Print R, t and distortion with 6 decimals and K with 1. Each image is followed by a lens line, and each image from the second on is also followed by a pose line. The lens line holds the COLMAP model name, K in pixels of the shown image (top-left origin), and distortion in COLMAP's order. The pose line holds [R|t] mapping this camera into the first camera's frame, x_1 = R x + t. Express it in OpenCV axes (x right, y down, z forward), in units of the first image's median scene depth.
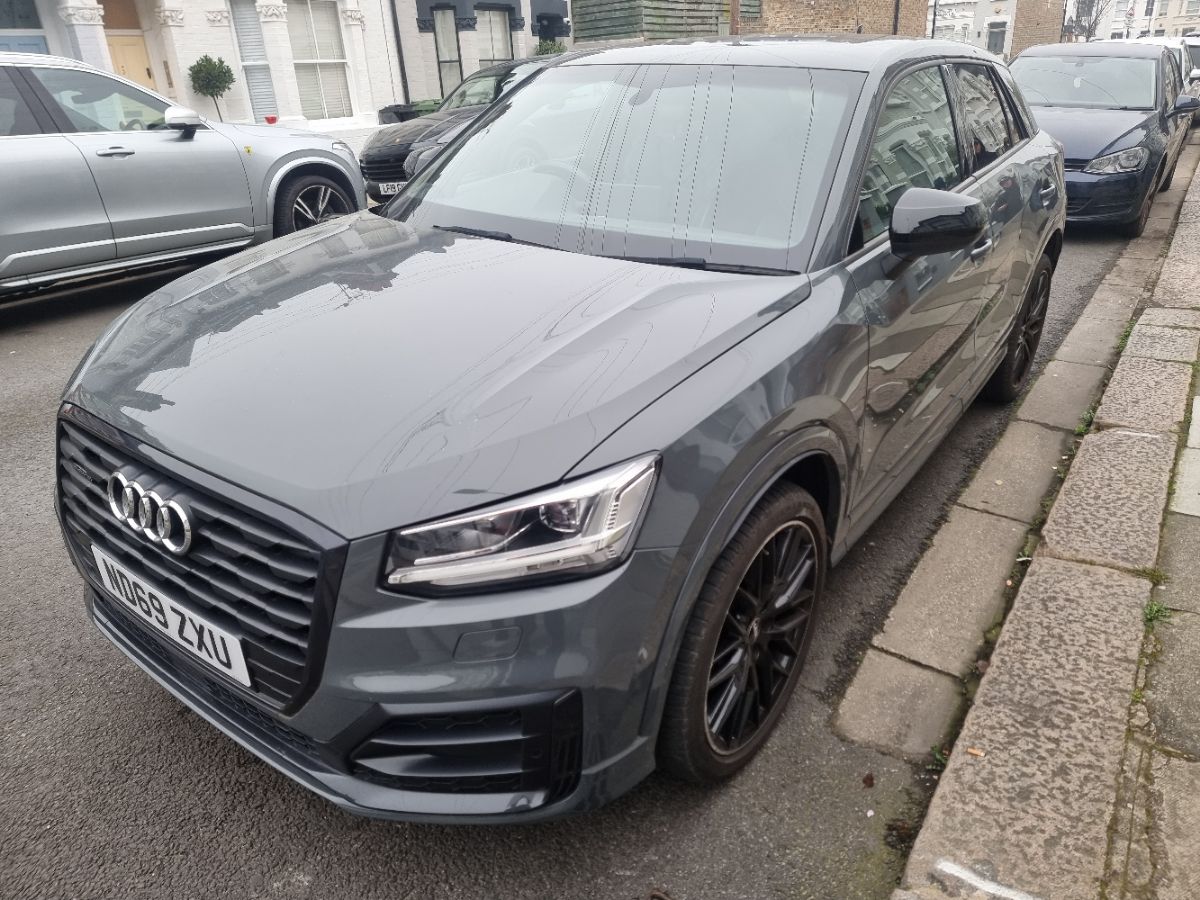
lens RADIAL K [[798.4, 0, 599.8], [0, 798.4, 438.1], [0, 0, 1]] dist [0.076344, -0.074252]
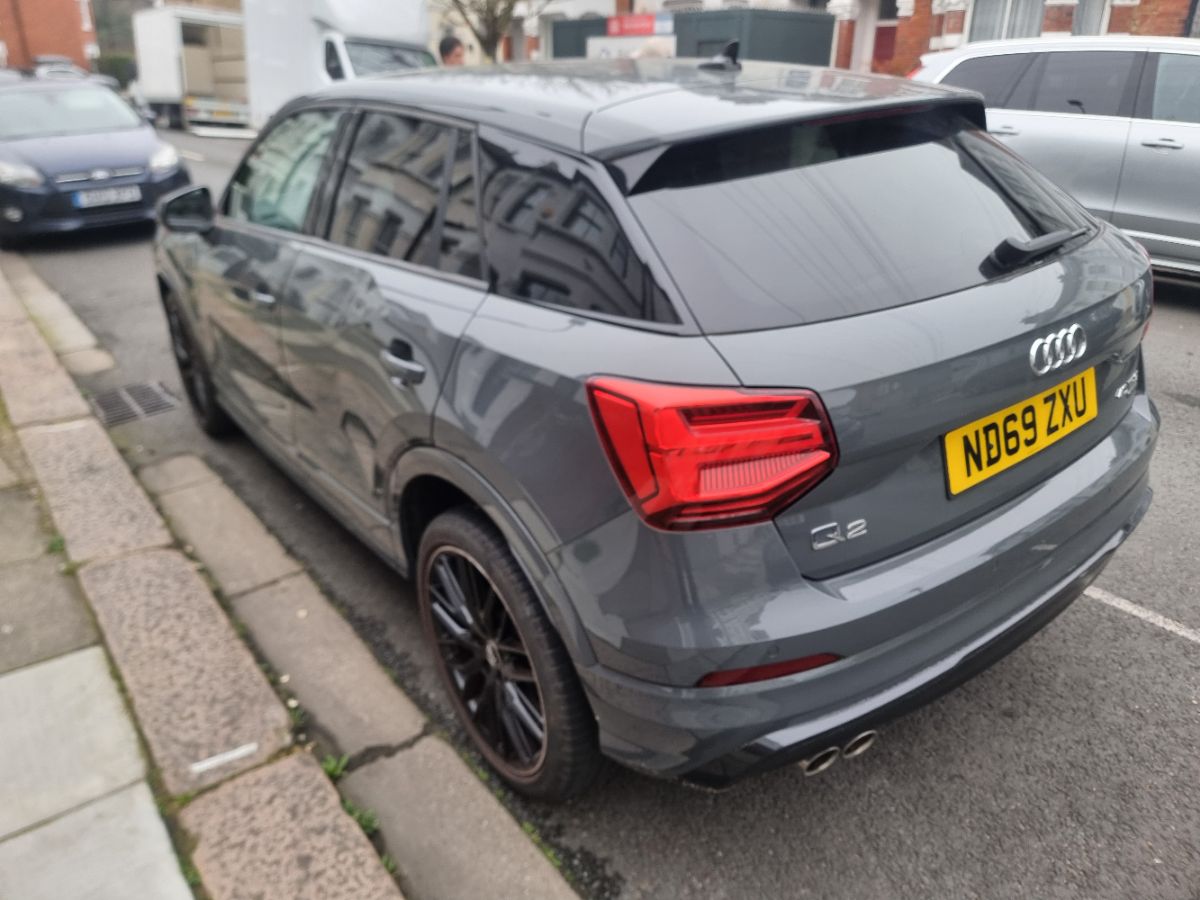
lens RADIAL K [[798.4, 0, 599.8], [0, 798.4, 438.1], [0, 0, 1]] dist [0.076344, -0.074252]
pose [[-0.254865, 0.440233, -0.860952, 1.097865], [-0.386838, 0.769586, 0.508029, -0.655636], [0.886228, 0.462528, -0.025841, 1.258628]]
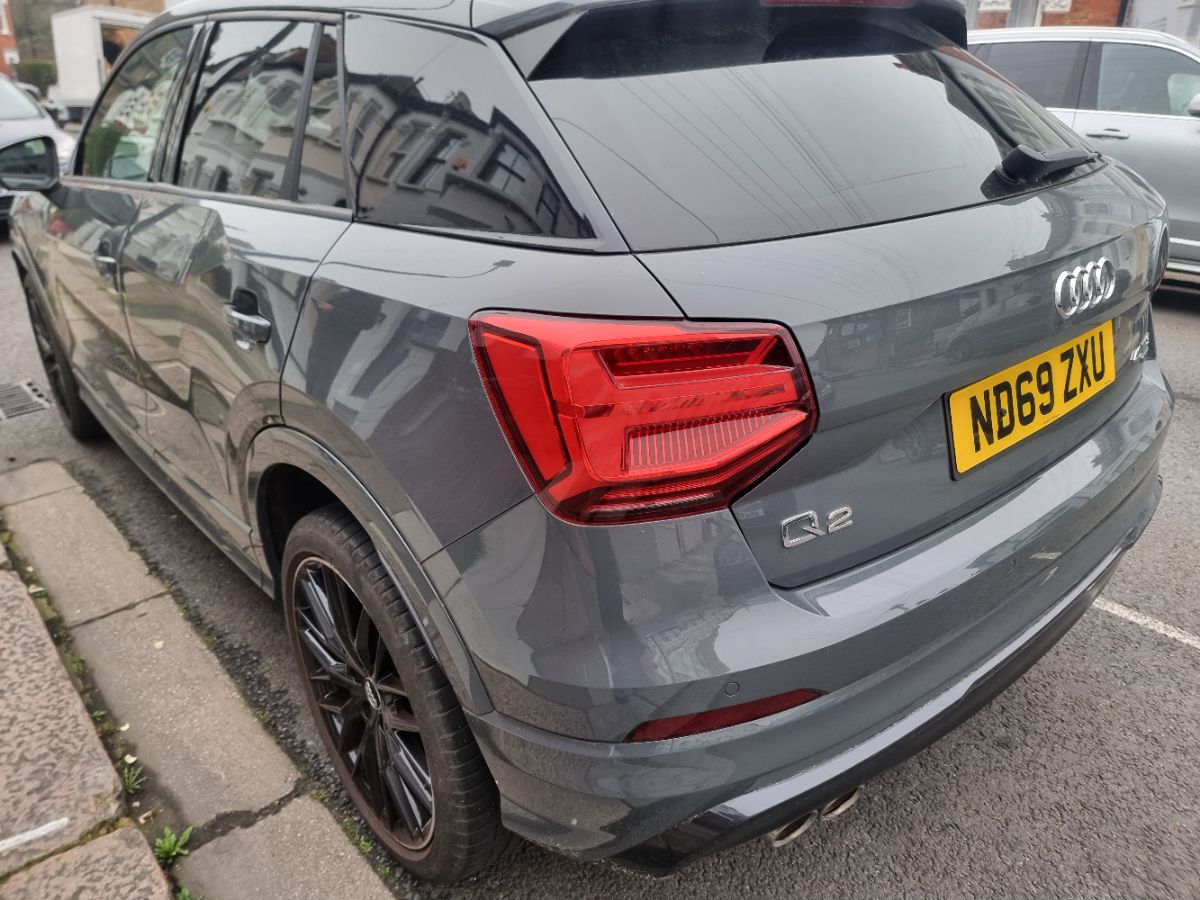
lens RADIAL K [[785.0, 0, 592.2], [0, 785.0, 449.2], [0, 0, 1]] dist [0.084588, -0.071046]
pose [[-0.198608, 0.438305, -0.876609, 0.984294], [-0.406880, 0.776833, 0.480602, -0.576569], [0.891630, 0.452126, 0.024053, 1.286940]]
